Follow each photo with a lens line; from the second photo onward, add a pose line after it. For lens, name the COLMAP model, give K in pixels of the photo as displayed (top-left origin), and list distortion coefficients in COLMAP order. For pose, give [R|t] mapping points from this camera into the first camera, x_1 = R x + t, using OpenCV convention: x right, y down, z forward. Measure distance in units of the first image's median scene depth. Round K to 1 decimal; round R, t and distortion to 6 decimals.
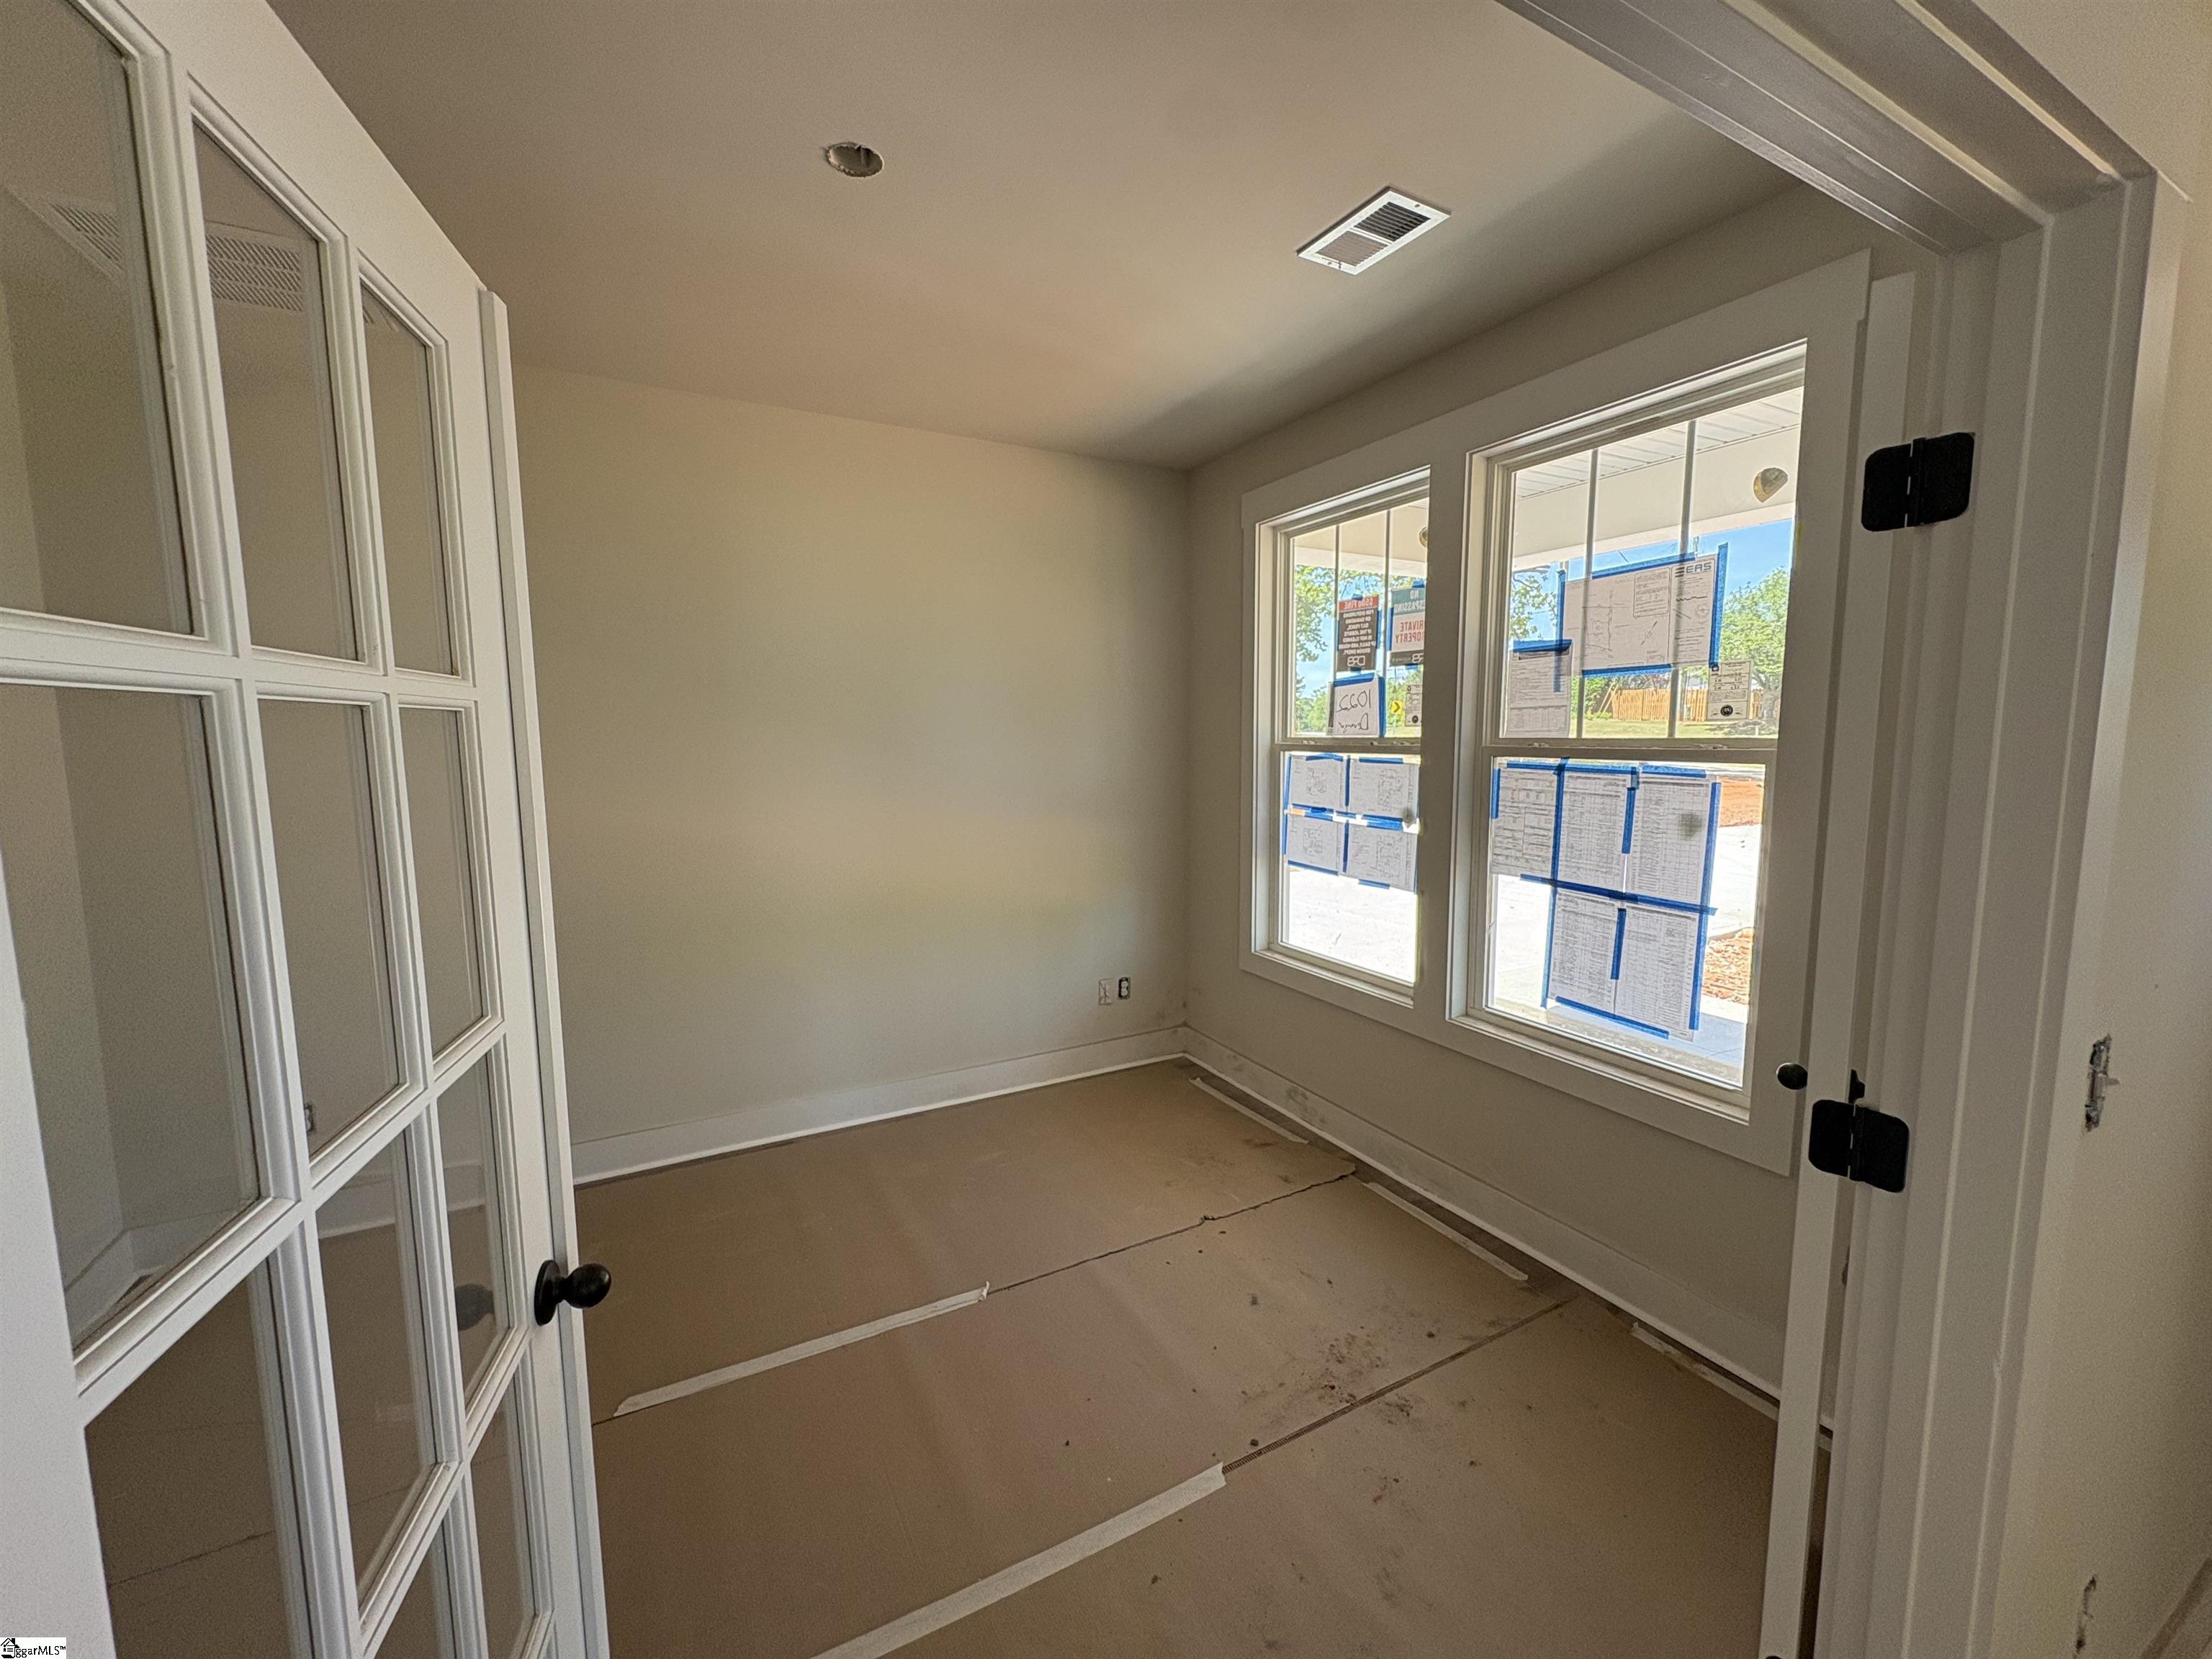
lens RADIAL K [[878.4, 0, 1109.3], [0, 878.4, 831.3], [0, 0, 1]] dist [-0.003943, -0.000102]
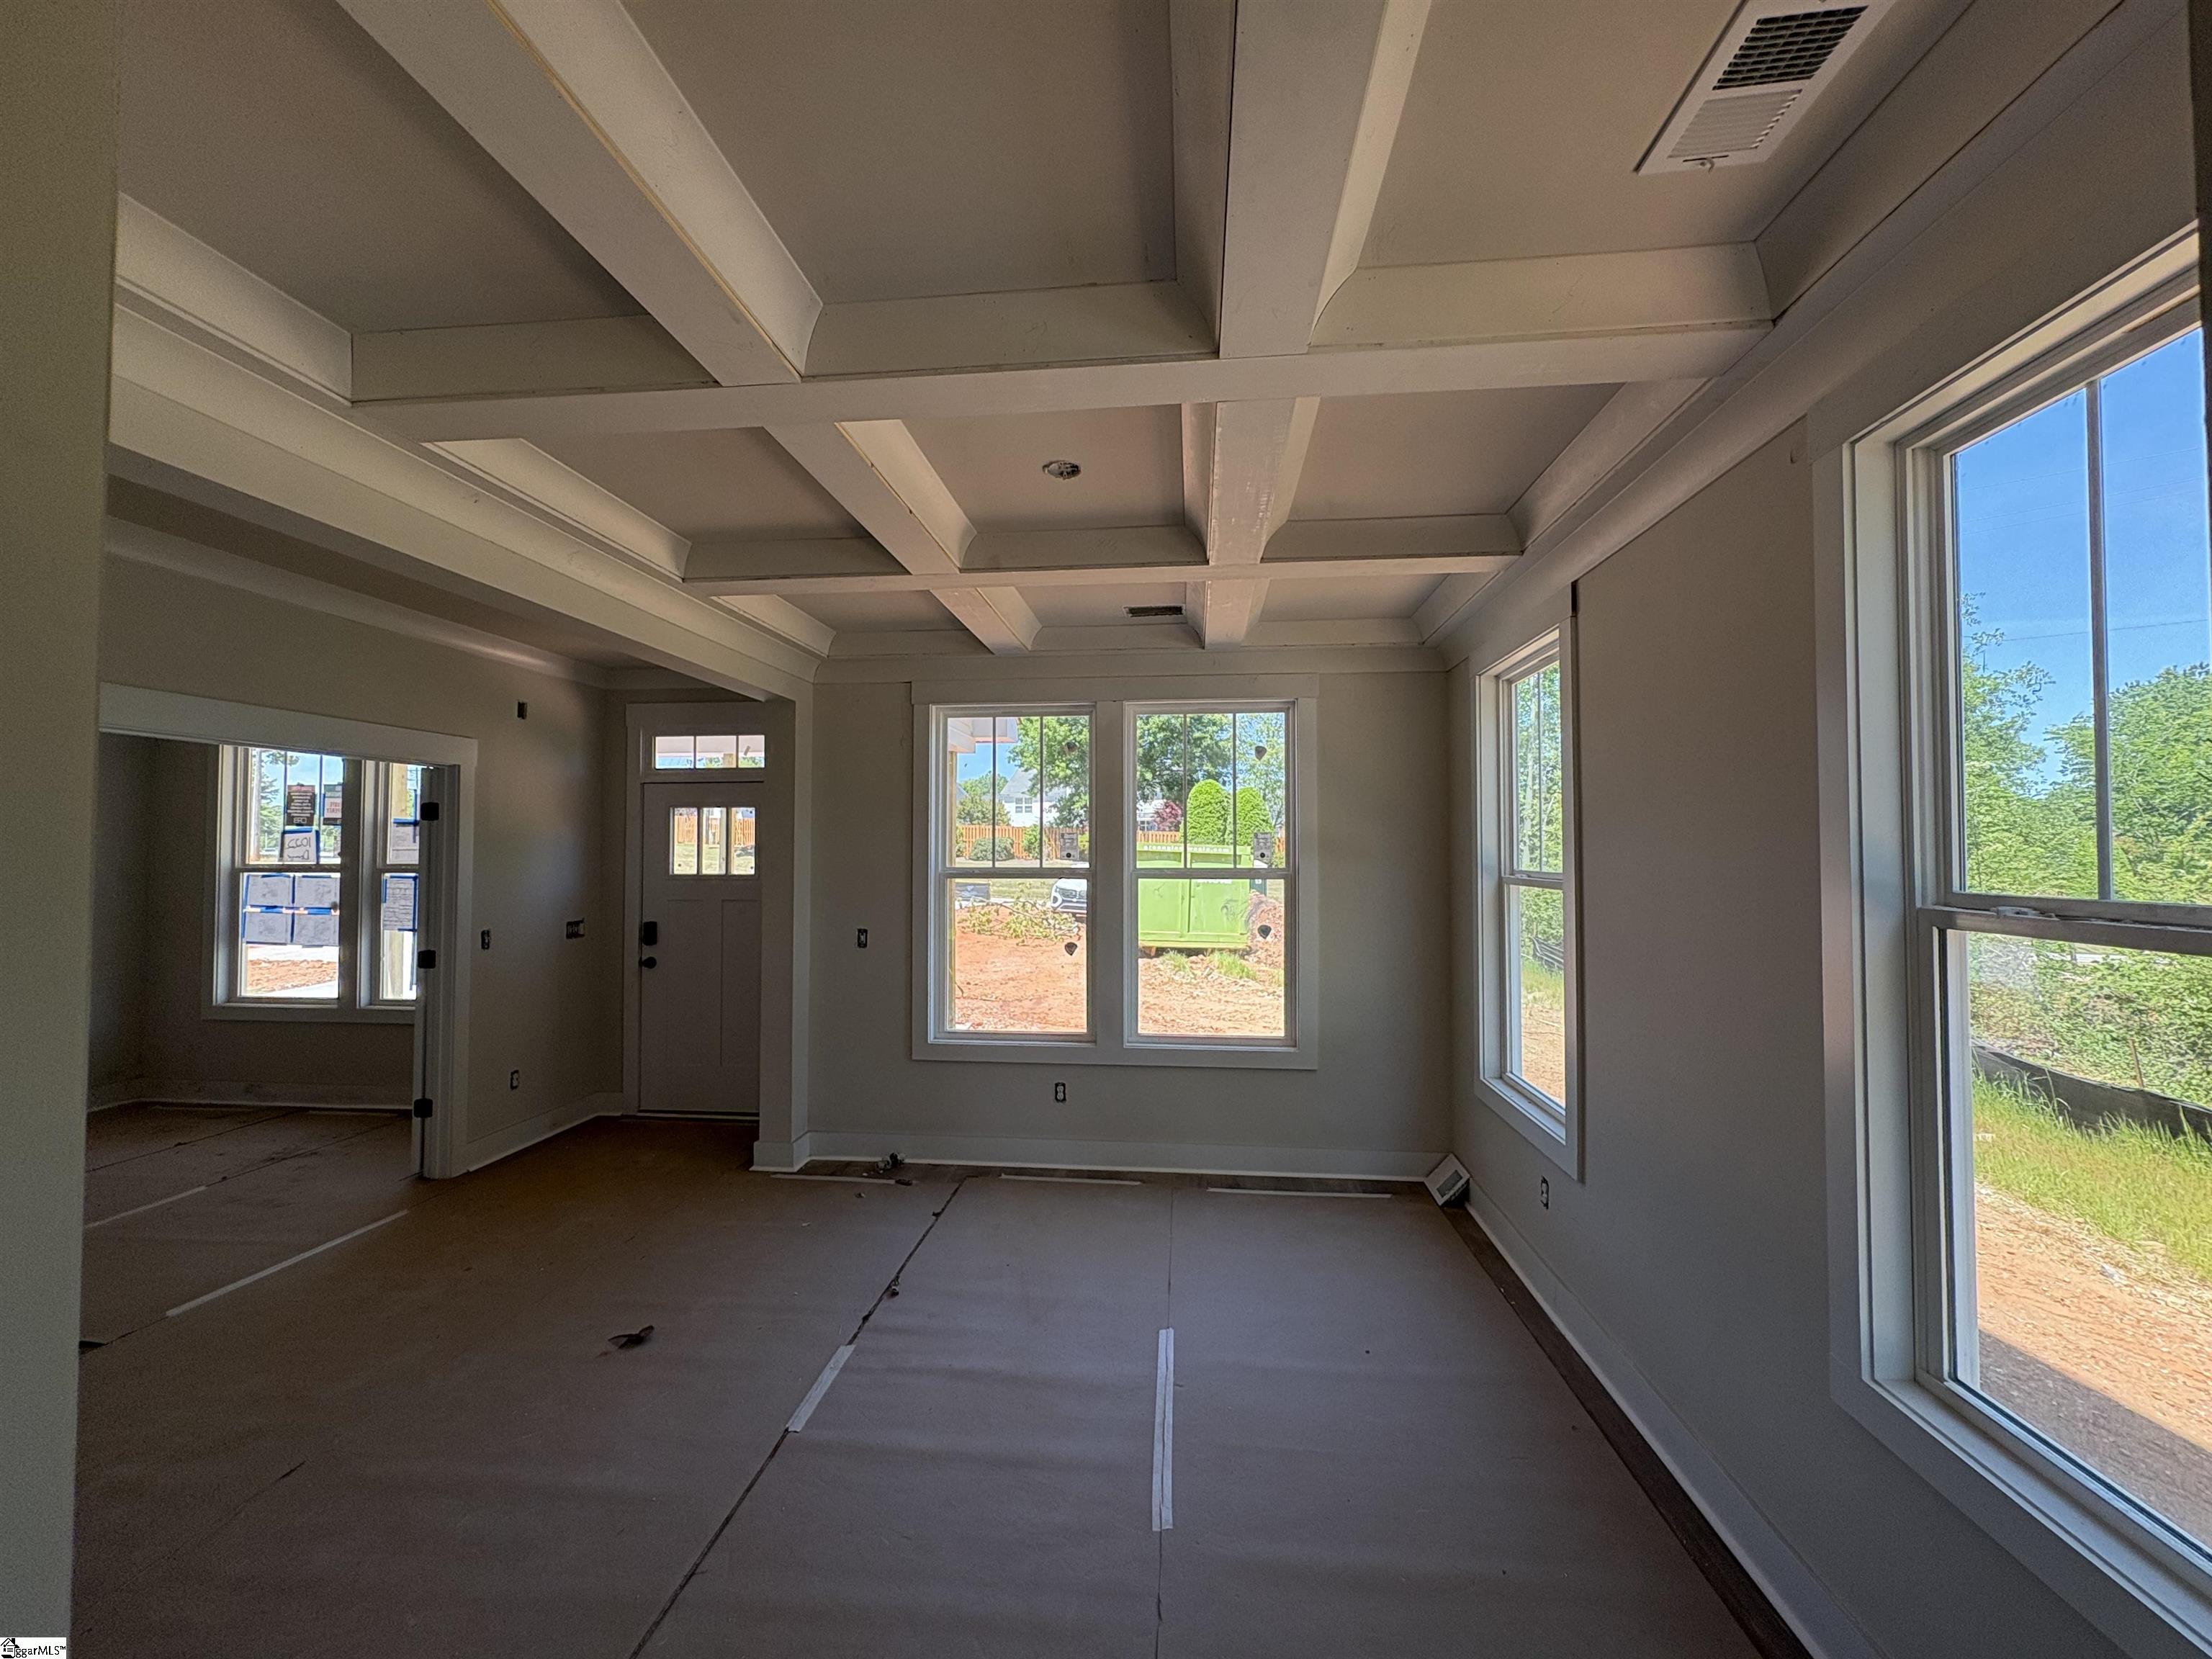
lens RADIAL K [[878.4, 0, 1106.1], [0, 878.4, 828.3], [0, 0, 1]] dist [-0.003943, -0.000102]
pose [[0.560569, 0.028779, 0.827608, -0.262531], [0.087191, 0.991790, -0.093545, 0.126183], [-0.823505, 0.124598, 0.553457, -1.293176]]
